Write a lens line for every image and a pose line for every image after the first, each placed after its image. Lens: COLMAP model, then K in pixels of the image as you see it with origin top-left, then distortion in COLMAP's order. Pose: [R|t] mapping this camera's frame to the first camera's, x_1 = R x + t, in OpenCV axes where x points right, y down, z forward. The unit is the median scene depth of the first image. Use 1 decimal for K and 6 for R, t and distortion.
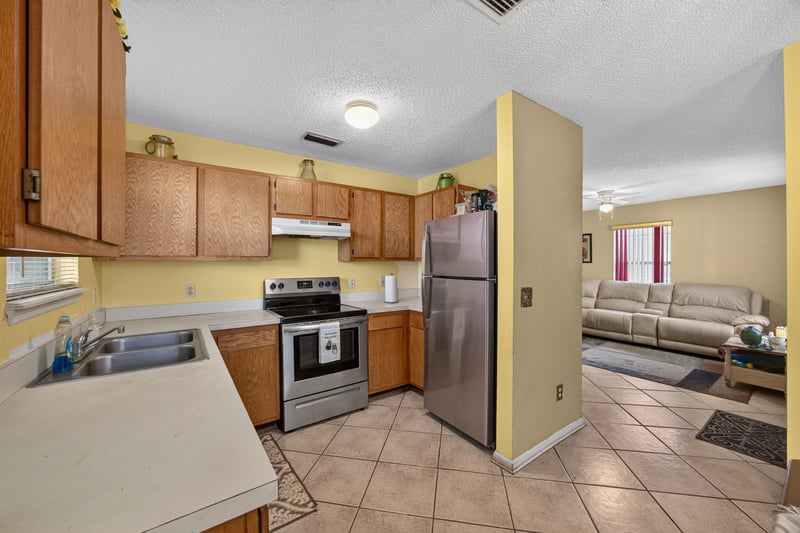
lens RADIAL K [[310.7, 0, 397.2], [0, 310.7, 260.8], [0, 0, 1]] dist [-0.018922, 0.006407]
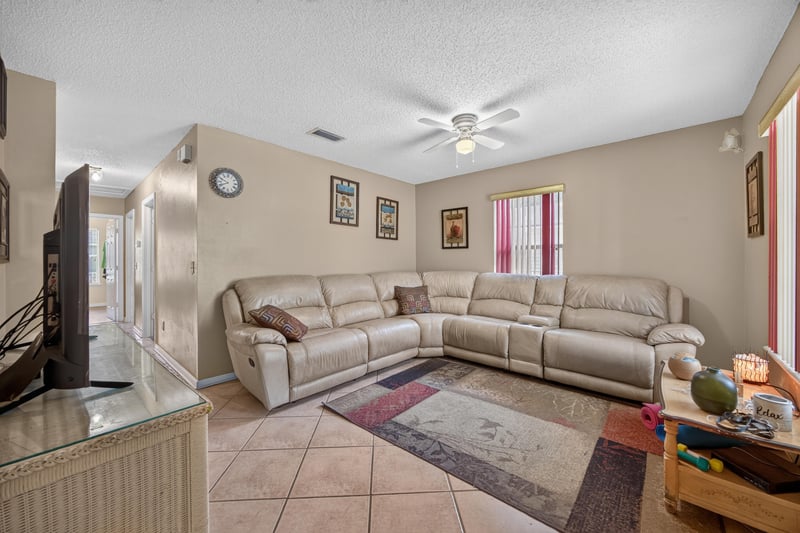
lens RADIAL K [[310.7, 0, 397.2], [0, 310.7, 255.6], [0, 0, 1]] dist [-0.018922, 0.006407]
pose [[0.974975, 0.001011, 0.222314, 0.420771], [0.000411, 0.999980, -0.006350, 0.038111], [-0.222316, 0.006283, 0.974954, 0.458180]]
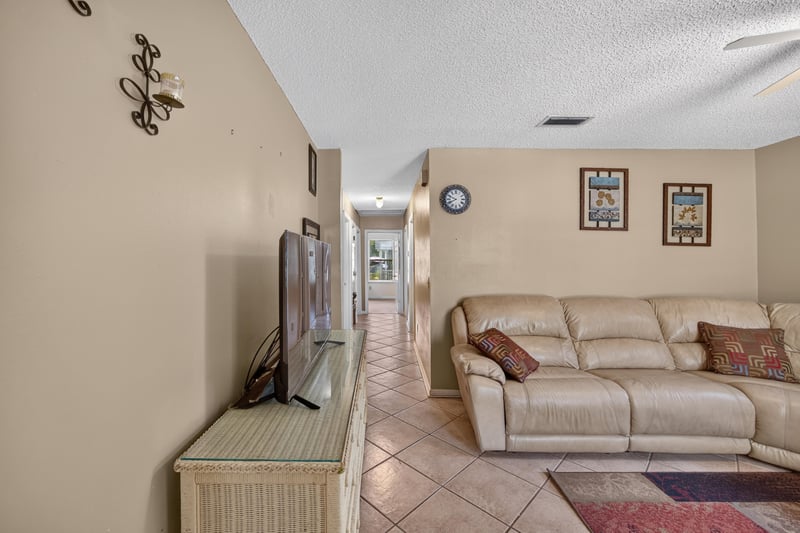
lens RADIAL K [[322.7, 0, 381.9], [0, 322.7, 255.5], [0, 0, 1]] dist [-0.012000, 0.004311]
pose [[0.811643, -0.003118, -0.584145, 0.485096], [0.000834, 0.999991, -0.004179, 0.002459], [0.584153, 0.002905, 0.811638, 0.526984]]
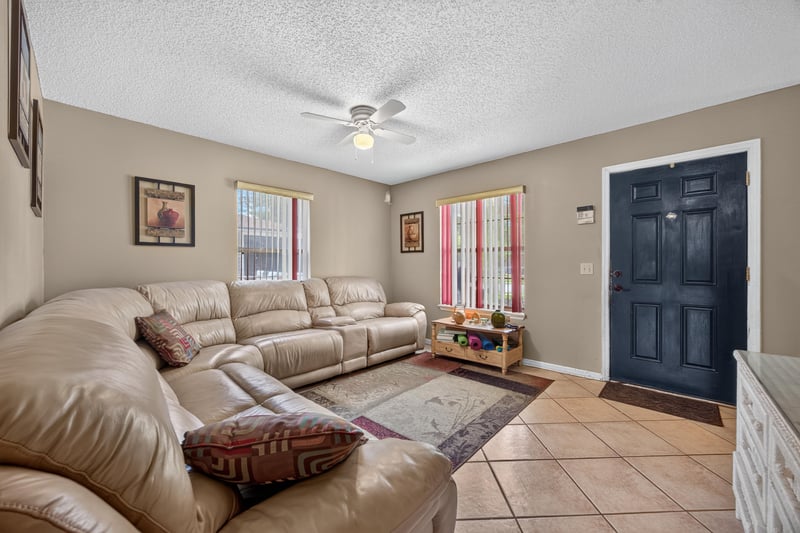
lens RADIAL K [[310.7, 0, 406.8], [0, 310.7, 262.5], [0, 0, 1]] dist [-0.018922, 0.006407]
pose [[-0.209774, 0.006137, 0.977731, 0.128460], [-0.005943, 0.999954, -0.007552, 0.044006], [-0.977732, -0.007394, -0.209728, 1.040200]]
